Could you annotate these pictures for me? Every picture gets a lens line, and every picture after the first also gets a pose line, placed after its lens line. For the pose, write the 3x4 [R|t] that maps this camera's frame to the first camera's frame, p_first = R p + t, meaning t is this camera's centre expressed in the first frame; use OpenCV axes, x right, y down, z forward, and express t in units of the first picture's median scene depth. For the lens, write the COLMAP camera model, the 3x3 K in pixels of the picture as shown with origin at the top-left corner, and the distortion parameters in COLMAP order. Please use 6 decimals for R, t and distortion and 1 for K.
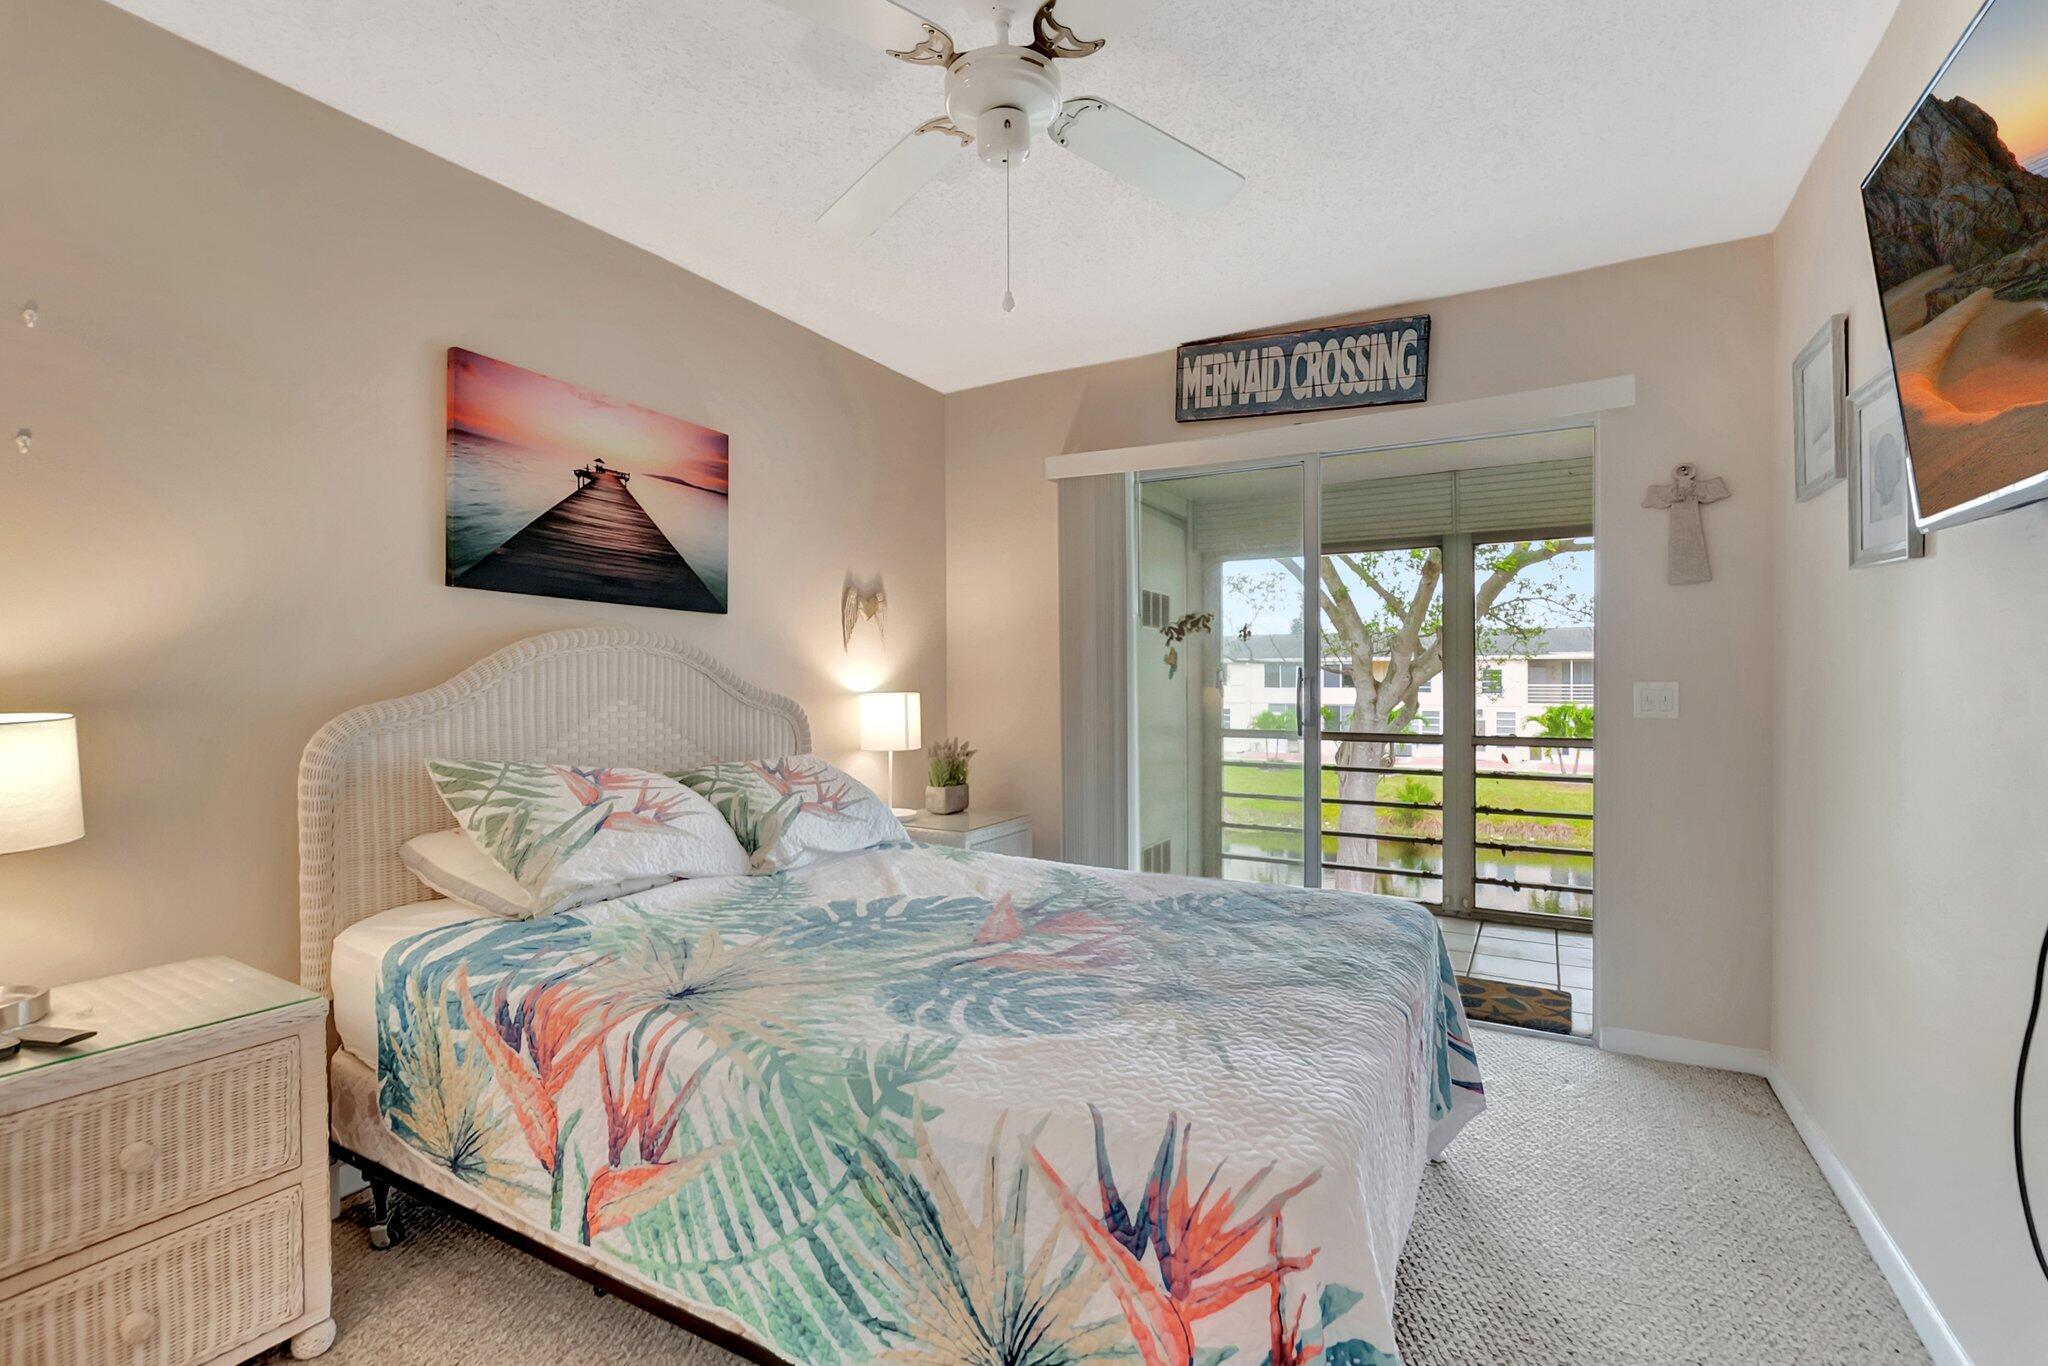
lens RADIAL K [[916.5, 0, 1029.7], [0, 916.5, 677.1], [0, 0, 1]] dist [-0.012962, -0.000041]
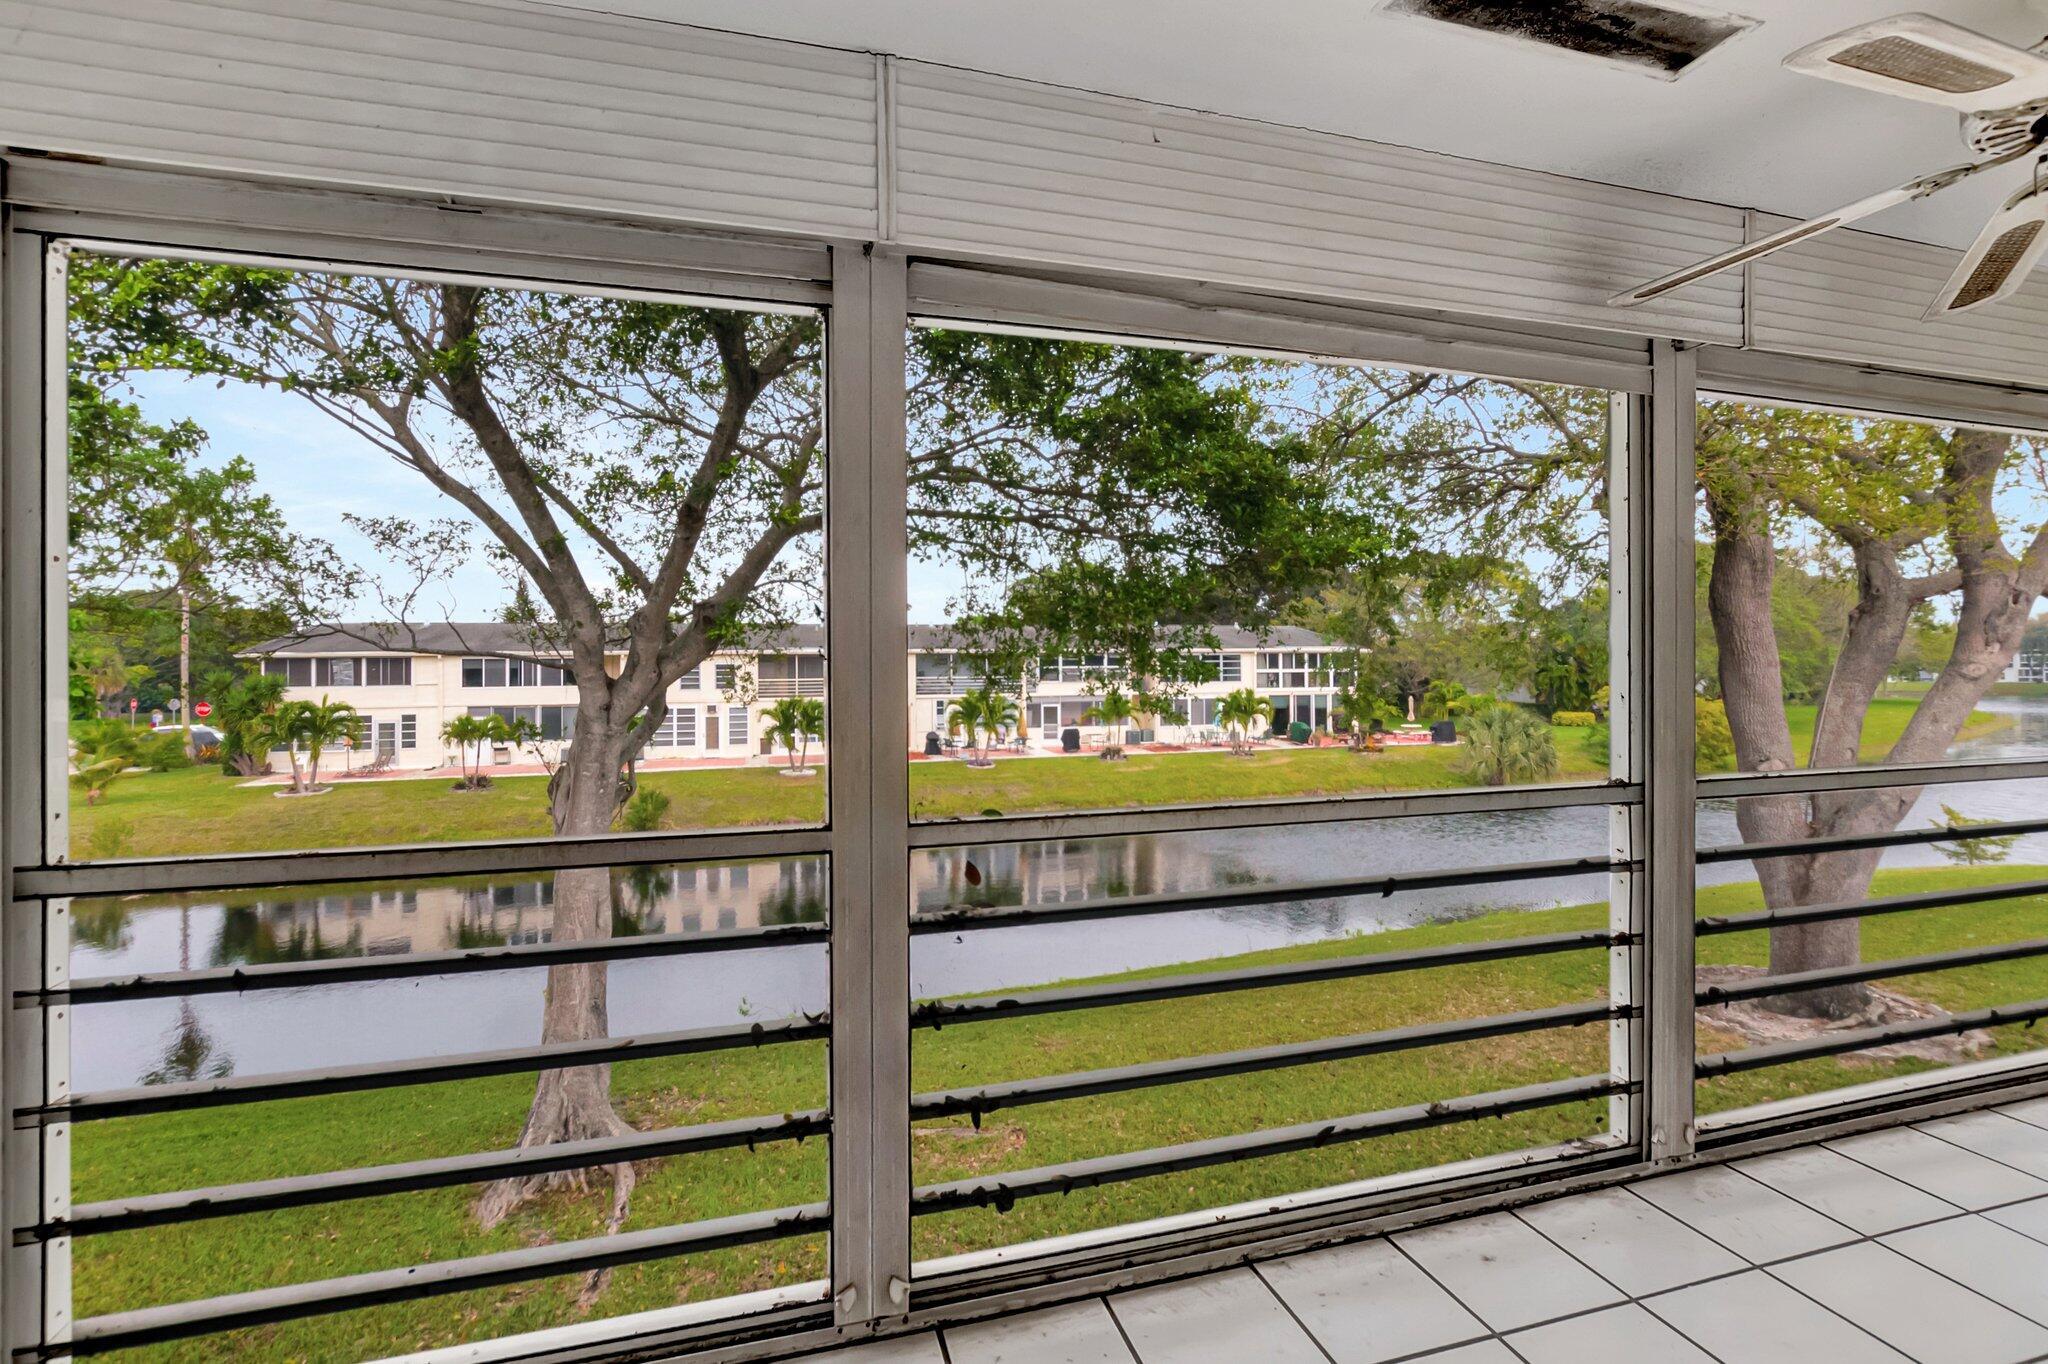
lens RADIAL K [[928.9, 0, 1020.2], [0, 928.9, 659.2], [0, 0, 1]] dist [-0.000149, 0.000346]
pose [[0.707281, 0.002078, 0.706930, 0.362850], [0.008419, 0.999900, -0.011363, 0.001274], [-0.706883, 0.013989, 0.707193, 1.013668]]
